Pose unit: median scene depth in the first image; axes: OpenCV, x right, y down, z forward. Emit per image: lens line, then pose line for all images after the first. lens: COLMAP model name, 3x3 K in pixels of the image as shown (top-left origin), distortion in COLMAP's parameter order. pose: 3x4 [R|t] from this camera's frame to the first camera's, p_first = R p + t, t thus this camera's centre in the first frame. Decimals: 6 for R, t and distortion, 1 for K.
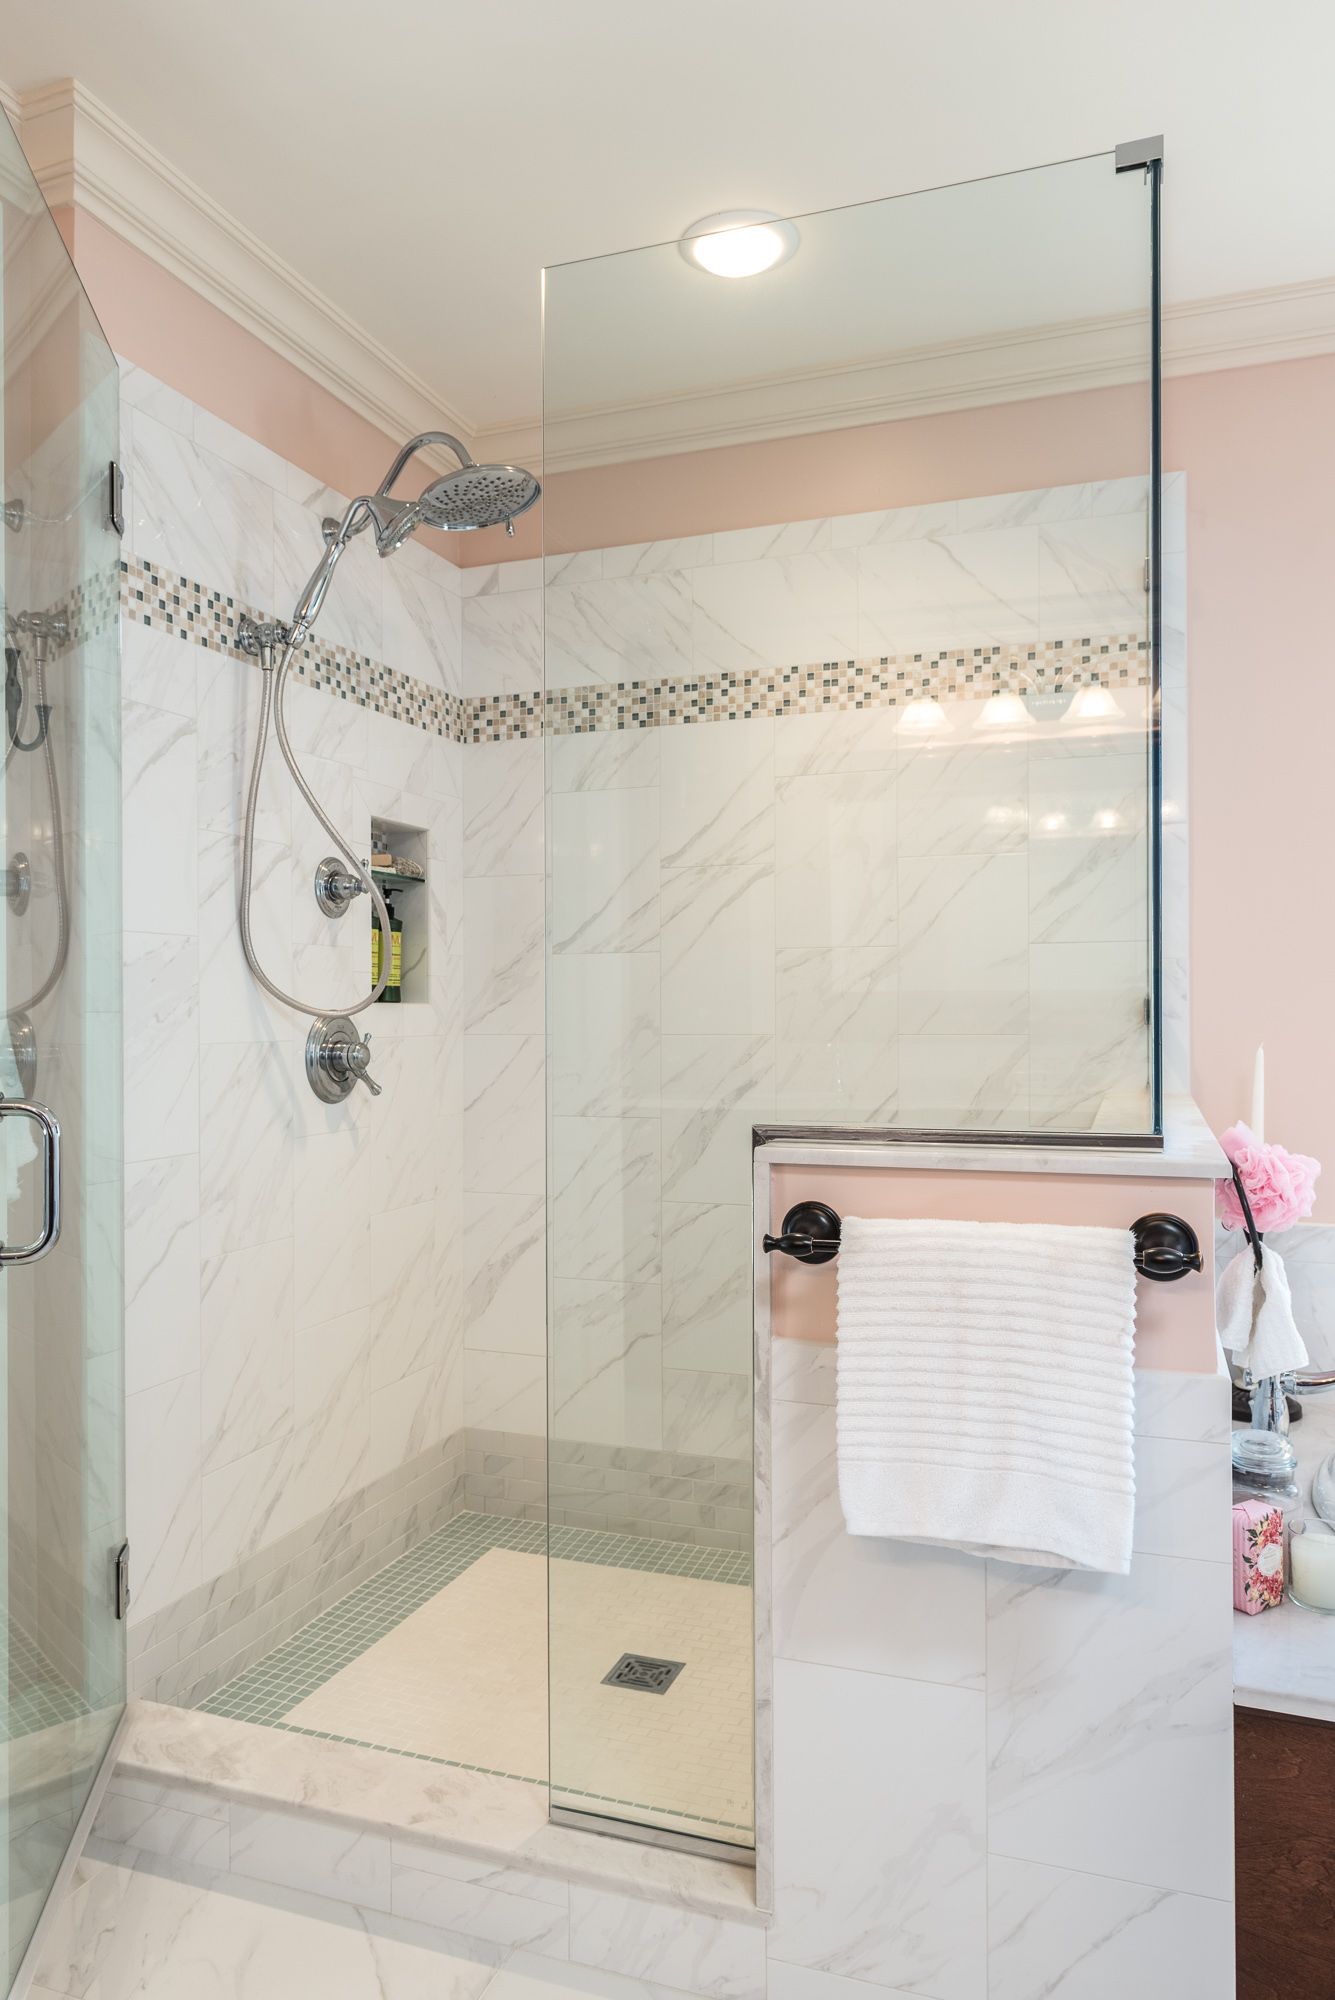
lens RADIAL K [[1321.2, 0, 667.5], [0, 1321.2, 1000.0], [0, 0, 1]] dist [0.006213, -0.005268]
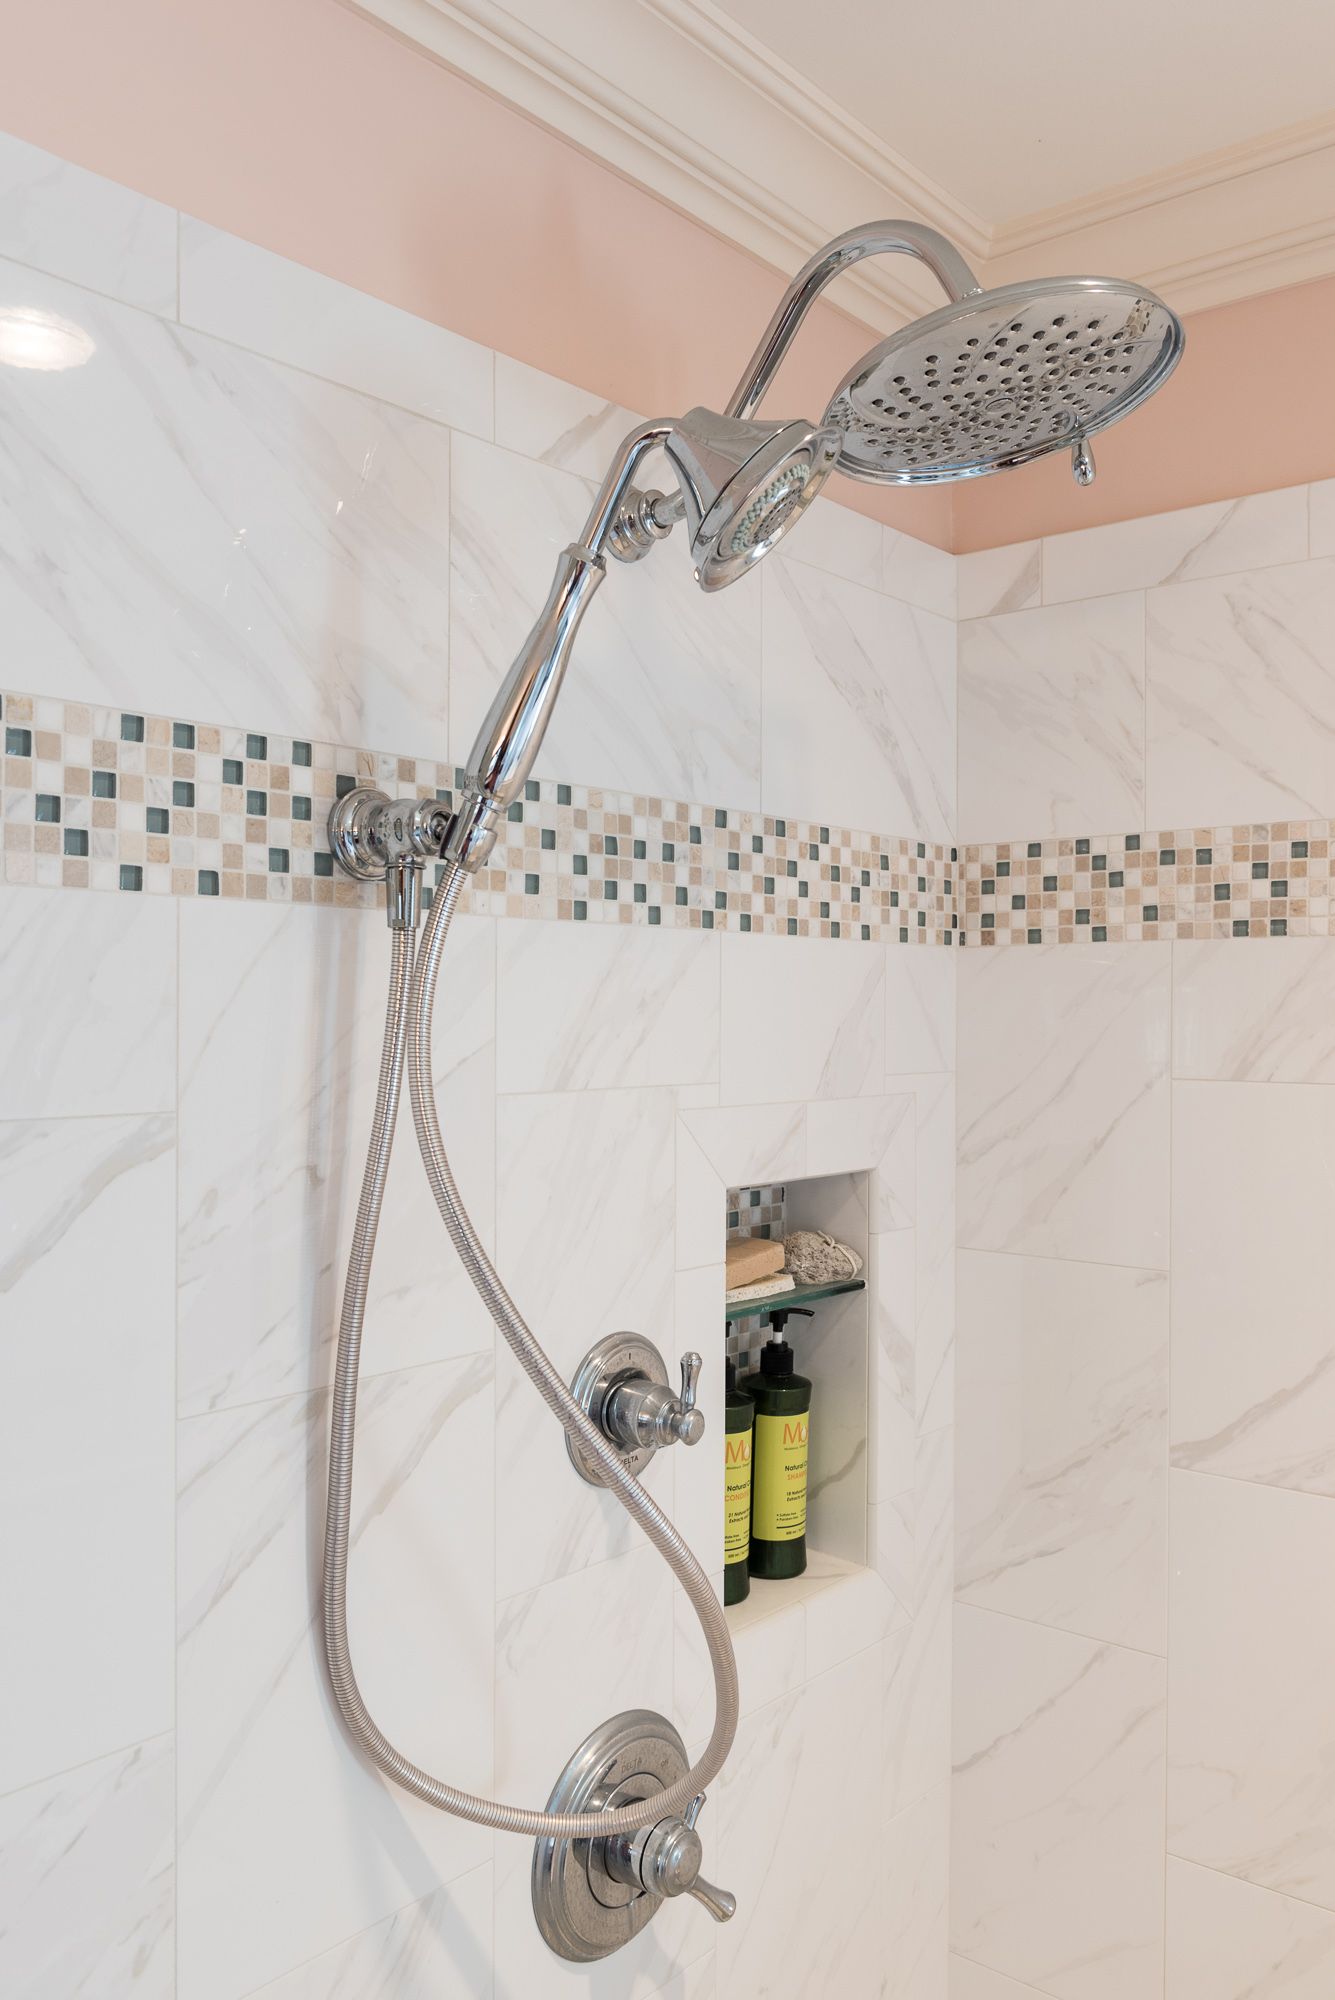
lens RADIAL K [[1632.5, 0, 656.2], [0, 1632.5, 1002.5], [0, 0, 1]] dist [-0.000300, -0.011062]
pose [[0.940898, 0.005661, -0.338643, -0.073423], [-0.010840, 0.999851, -0.013404, -0.191429], [0.338517, 0.016283, 0.940819, 0.515558]]
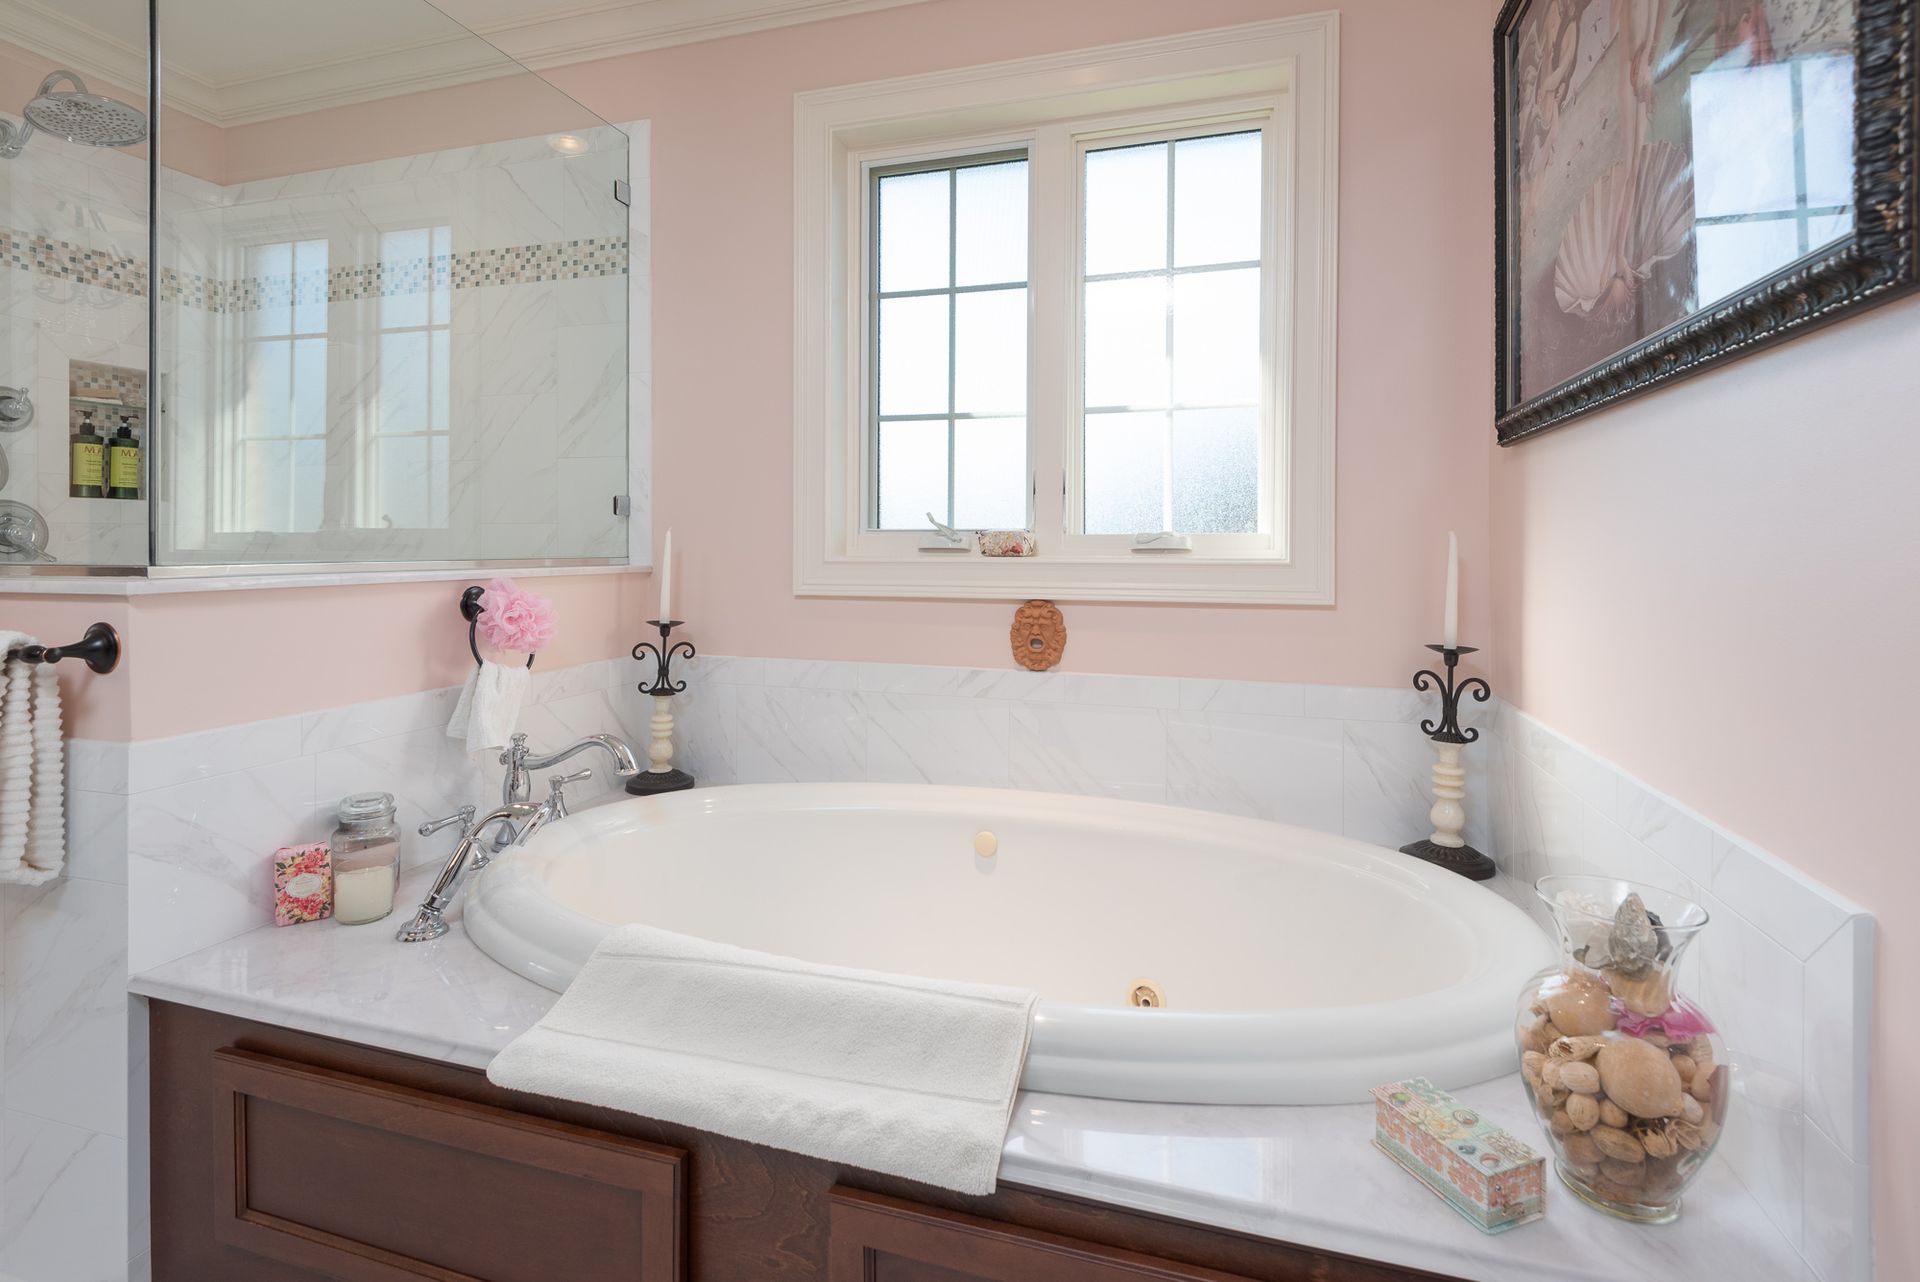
lens RADIAL K [[913.4, 0, 957.3], [0, 913.4, 535.3], [0, 0, 1]] dist [-0.000368, -0.000891]
pose [[0.997908, 0.005534, 0.064415, 0.622127], [-0.005420, 0.999983, -0.001940, 0.037077], [-0.064425, 0.001587, 0.997921, 0.014617]]
